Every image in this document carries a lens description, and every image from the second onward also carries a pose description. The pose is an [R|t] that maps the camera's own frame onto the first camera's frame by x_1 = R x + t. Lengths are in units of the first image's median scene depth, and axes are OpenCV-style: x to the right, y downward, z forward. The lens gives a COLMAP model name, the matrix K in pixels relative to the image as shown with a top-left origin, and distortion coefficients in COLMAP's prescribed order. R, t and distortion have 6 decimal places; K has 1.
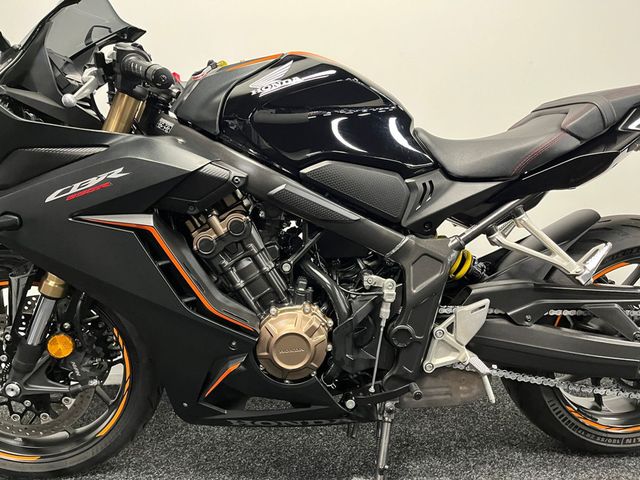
lens RADIAL K [[473.1, 0, 320.0], [0, 473.1, 240.0], [0, 0, 1]] dist [0.081612, -0.121388]
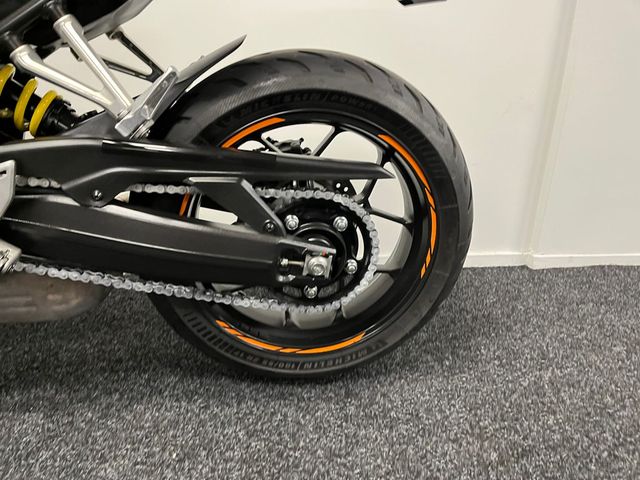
lens RADIAL K [[473.1, 0, 320.0], [0, 473.1, 240.0], [0, 0, 1]] dist [0.081612, -0.121388]
pose [[0.996358, 0.019509, 0.083010, 0.698507], [-0.036120, 0.978388, 0.203600, 0.082469], [-0.077244, -0.205856, 0.975529, 0.347553]]
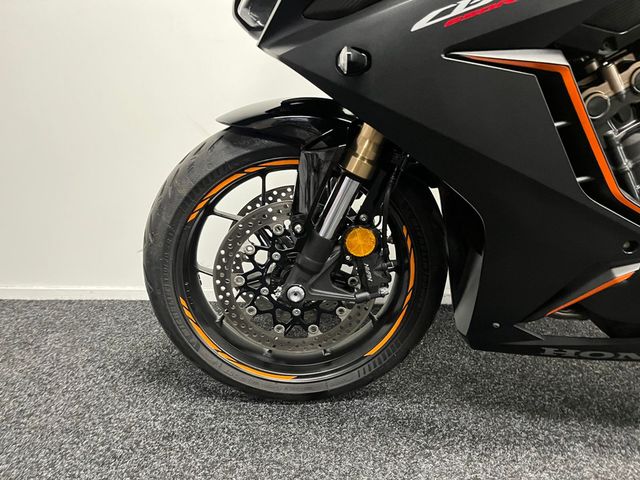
lens RADIAL K [[473.1, 0, 320.0], [0, 473.1, 240.0], [0, 0, 1]] dist [0.081612, -0.121388]
pose [[0.995369, 0.040161, -0.087339, -0.532527], [-0.029668, 0.992537, 0.118281, 0.124665], [0.091437, -0.115142, 0.989132, 0.213871]]
